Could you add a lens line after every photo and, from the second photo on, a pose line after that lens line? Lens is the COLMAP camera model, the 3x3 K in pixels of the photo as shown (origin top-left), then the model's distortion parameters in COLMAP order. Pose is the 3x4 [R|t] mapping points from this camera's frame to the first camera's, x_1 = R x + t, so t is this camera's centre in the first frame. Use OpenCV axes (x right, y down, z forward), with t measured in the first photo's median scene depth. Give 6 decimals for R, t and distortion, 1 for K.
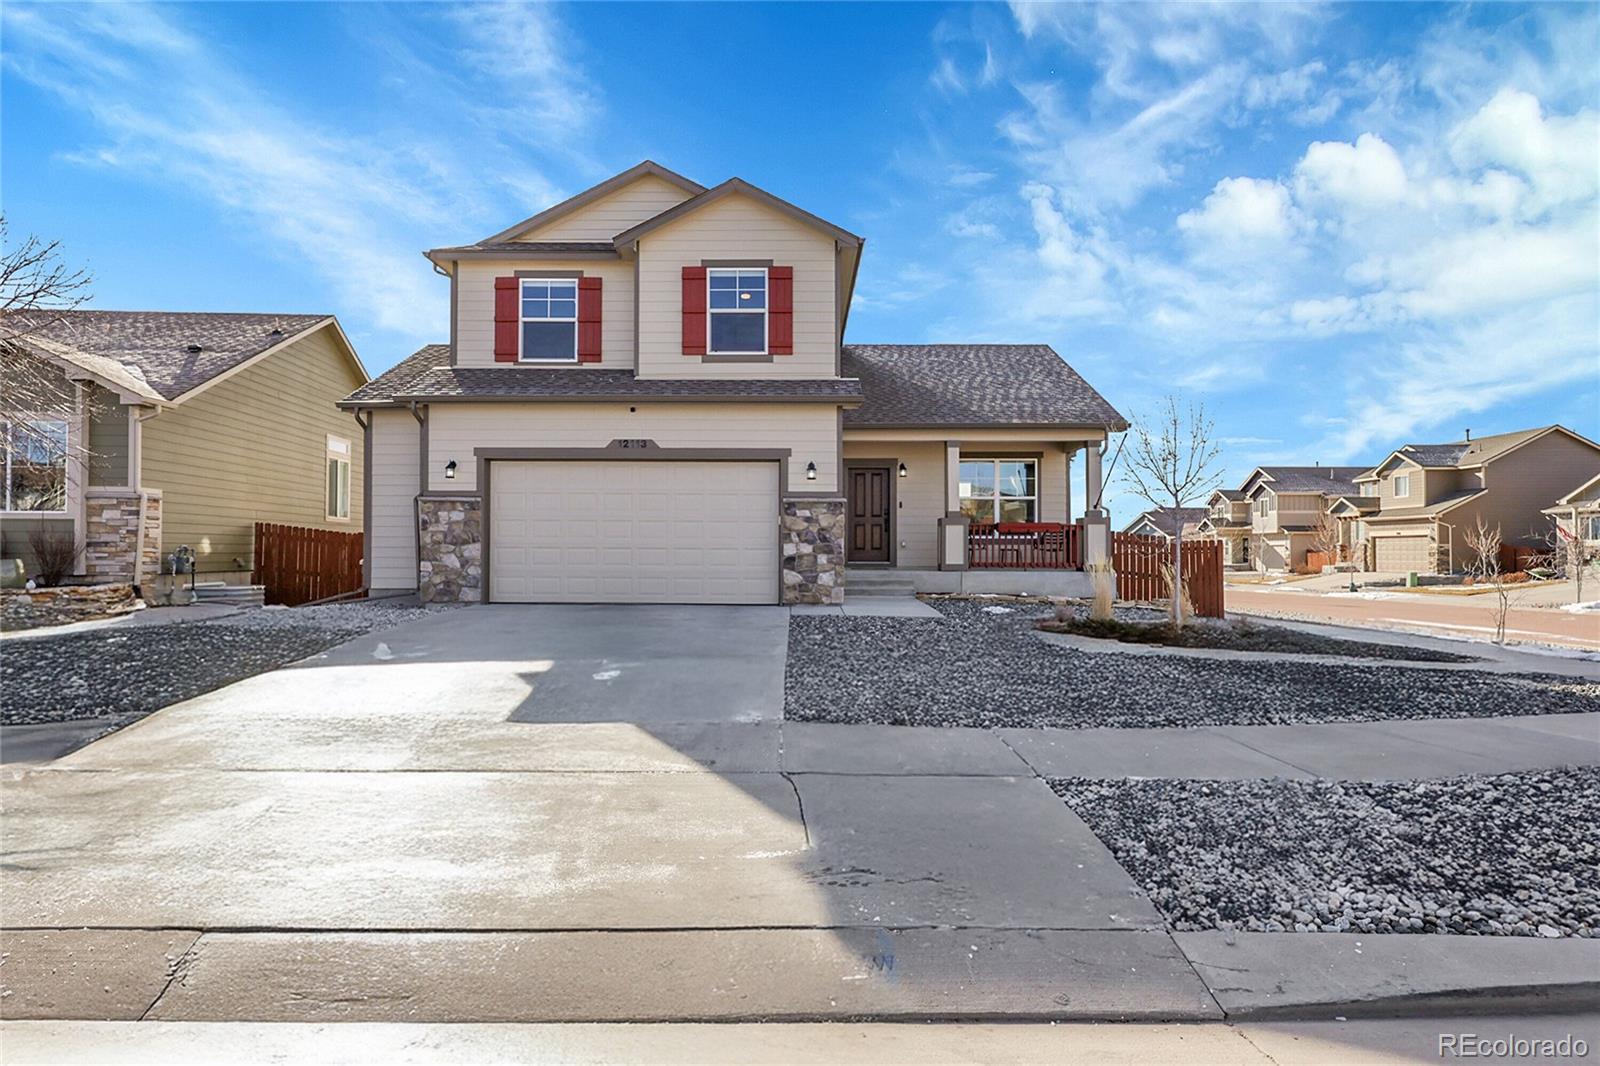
lens RADIAL K [[890.1, 0, 800.0], [0, 890.1, 533.0], [0, 0, 1]] dist [-0.002753, 0.000127]
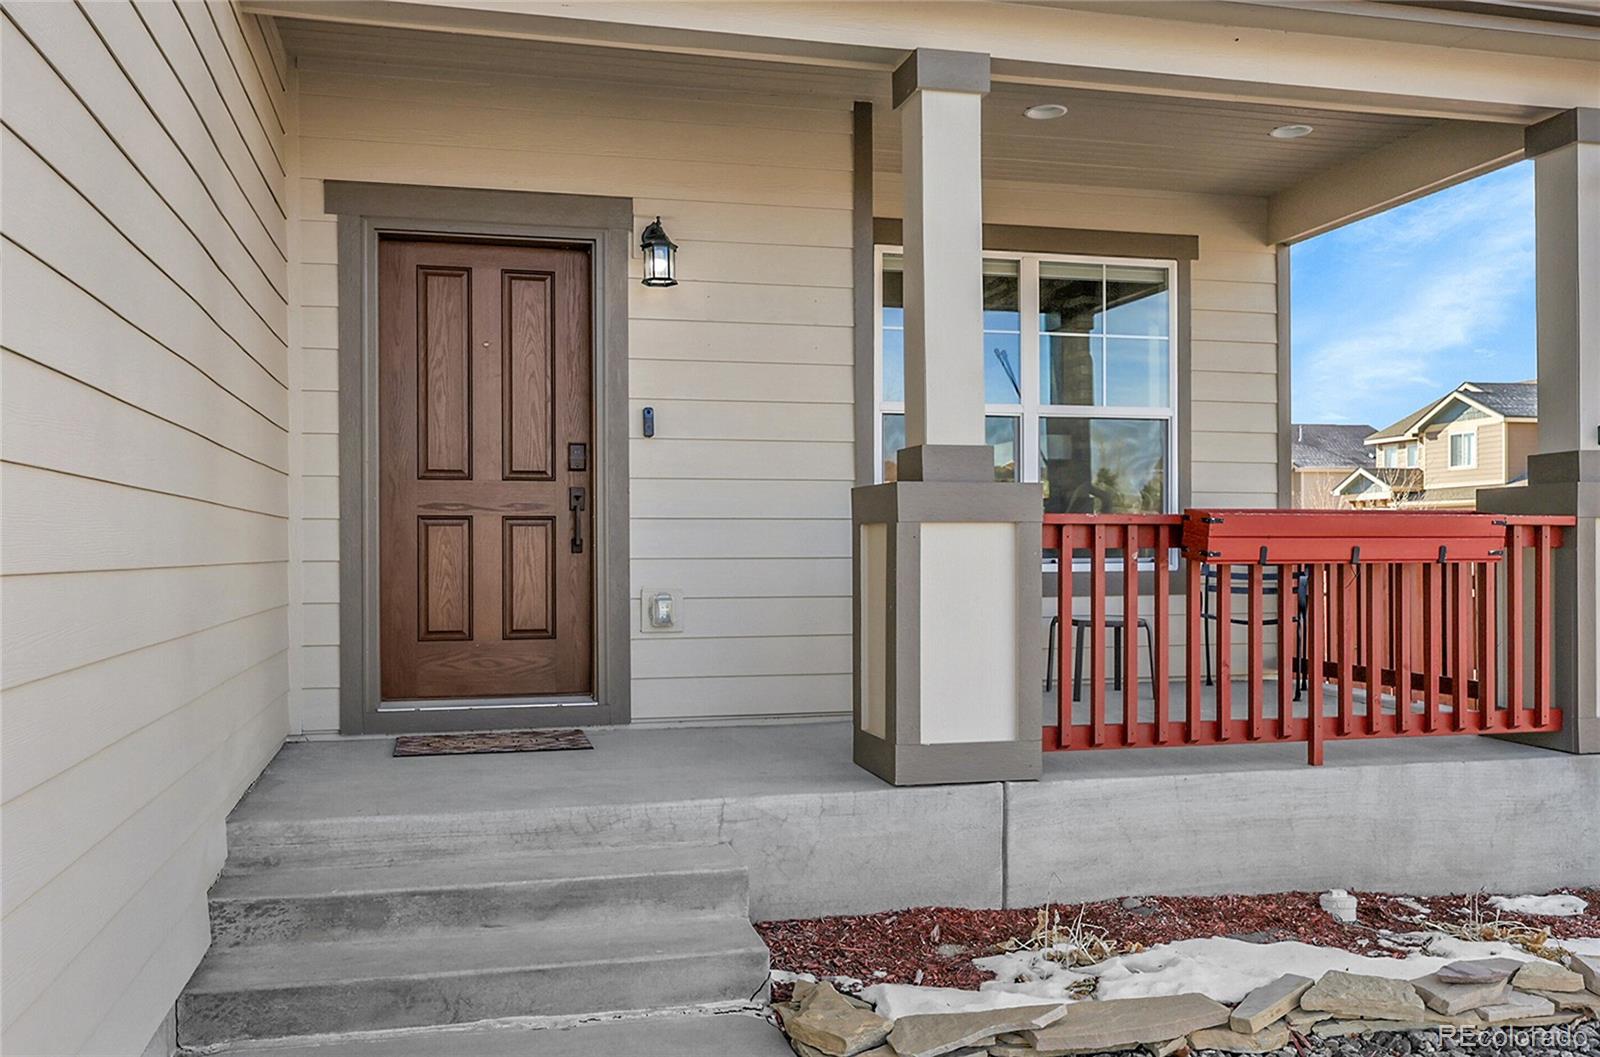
lens RADIAL K [[1327.1, 0, 798.8], [0, 1327.1, 547.8], [0, 0, 1]] dist [0.006185, 0.001493]
pose [[0.970950, -0.005097, 0.239227, 0.091424], [0.000855, 0.999841, 0.017832, -0.009918], [-0.239280, -0.017109, 0.970800, 0.861991]]
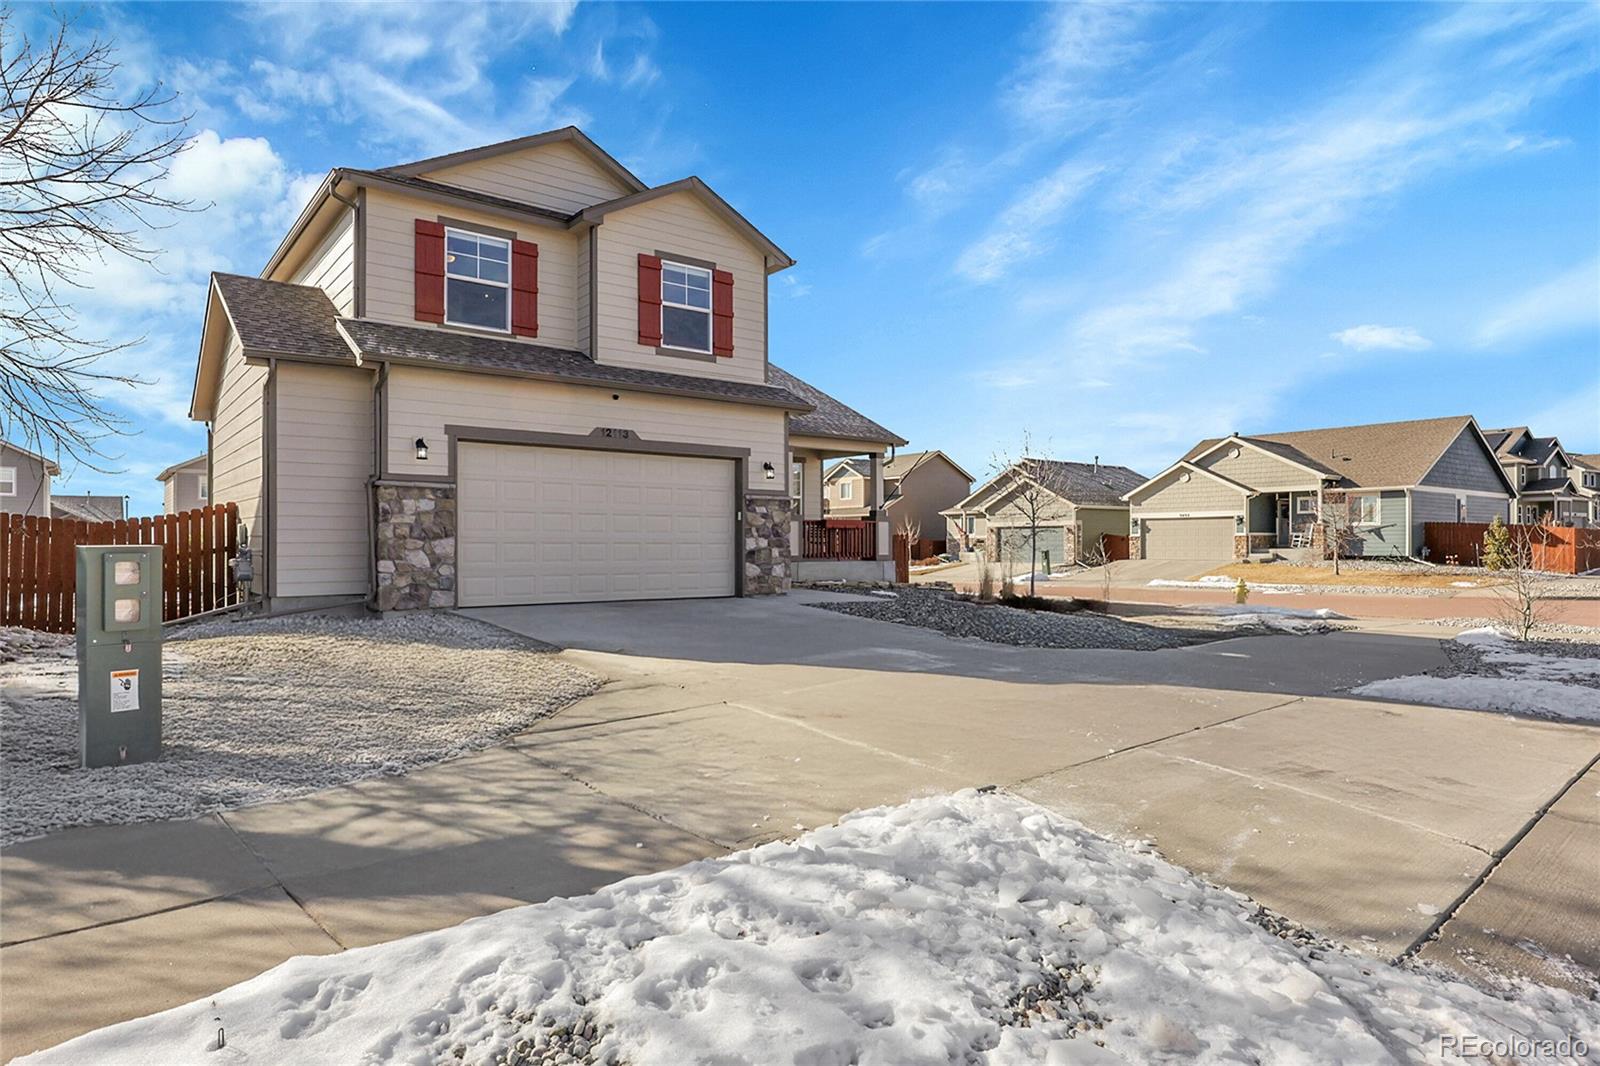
lens RADIAL K [[890.1, 0, 800.0], [0, 890.1, 533.0], [0, 0, 1]] dist [-0.002753, 0.000127]
pose [[0.788993, 0.003354, 0.614393, -0.589429], [-0.009925, 0.999924, 0.007287, -0.002487], [-0.614322, -0.011848, 0.788966, 0.121983]]
